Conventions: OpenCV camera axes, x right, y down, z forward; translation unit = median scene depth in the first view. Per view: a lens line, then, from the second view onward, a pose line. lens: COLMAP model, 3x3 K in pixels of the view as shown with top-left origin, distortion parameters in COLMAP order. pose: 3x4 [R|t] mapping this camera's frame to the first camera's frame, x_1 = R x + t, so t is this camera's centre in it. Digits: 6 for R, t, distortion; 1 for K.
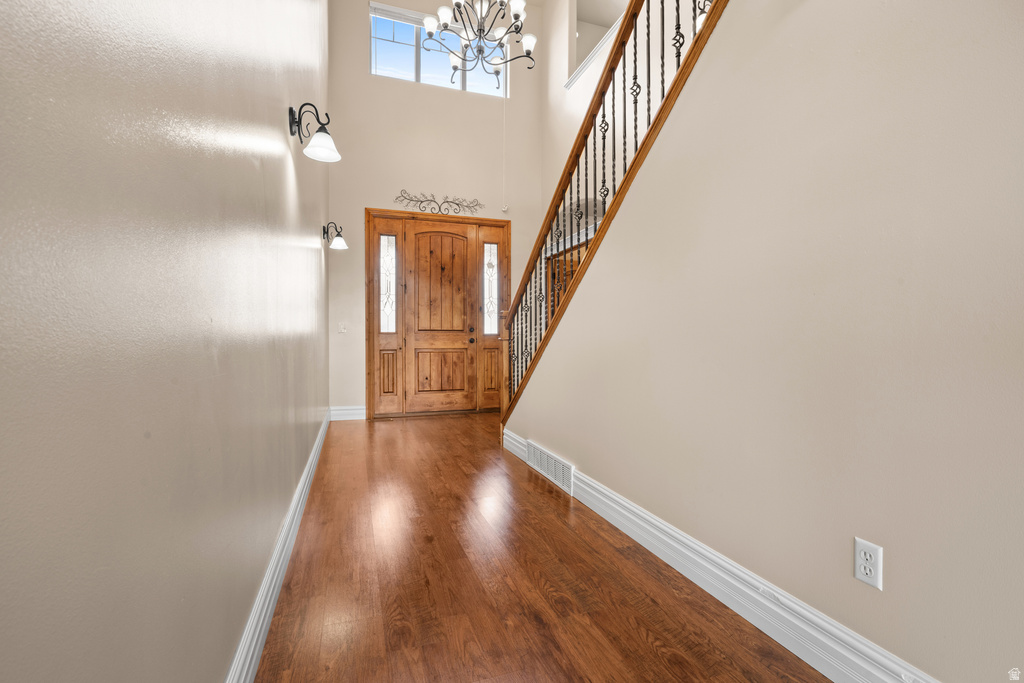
lens RADIAL K [[472.9, 0, 512.9], [0, 472.9, 339.6], [0, 0, 1]] dist [-0.005087, 0.003490]
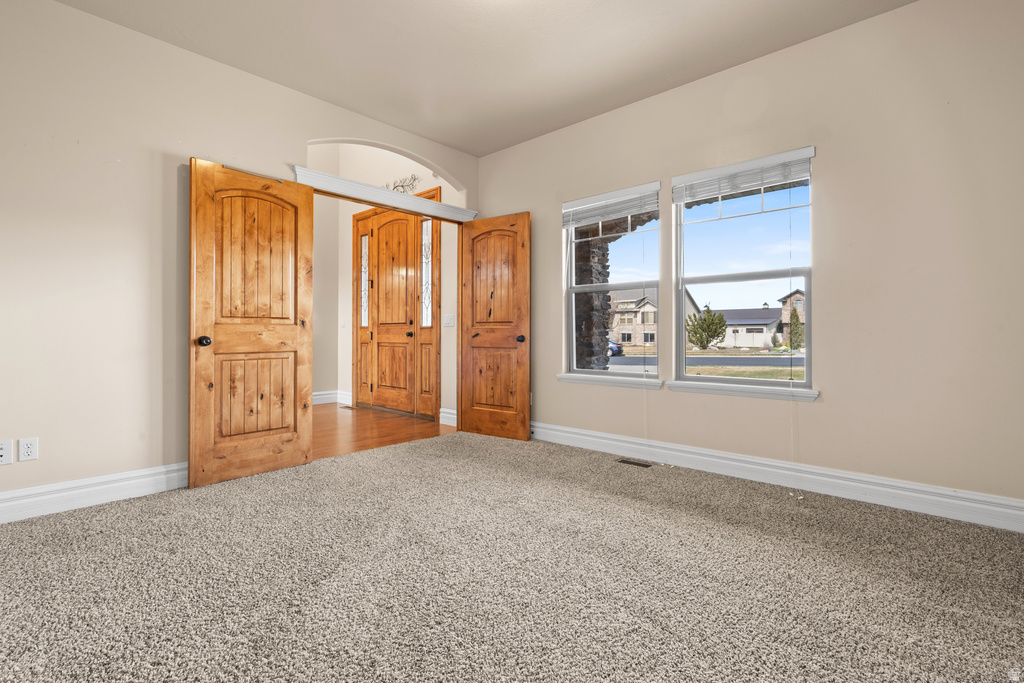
lens RADIAL K [[472.9, 0, 512.2], [0, 472.9, 340.8], [0, 0, 1]] dist [-0.005087, 0.003490]
pose [[0.492250, 0.003946, -0.870445, 0.783778], [-0.001617, 0.999992, 0.003619, 0.010465], [0.870453, -0.000374, 0.492252, 0.733560]]
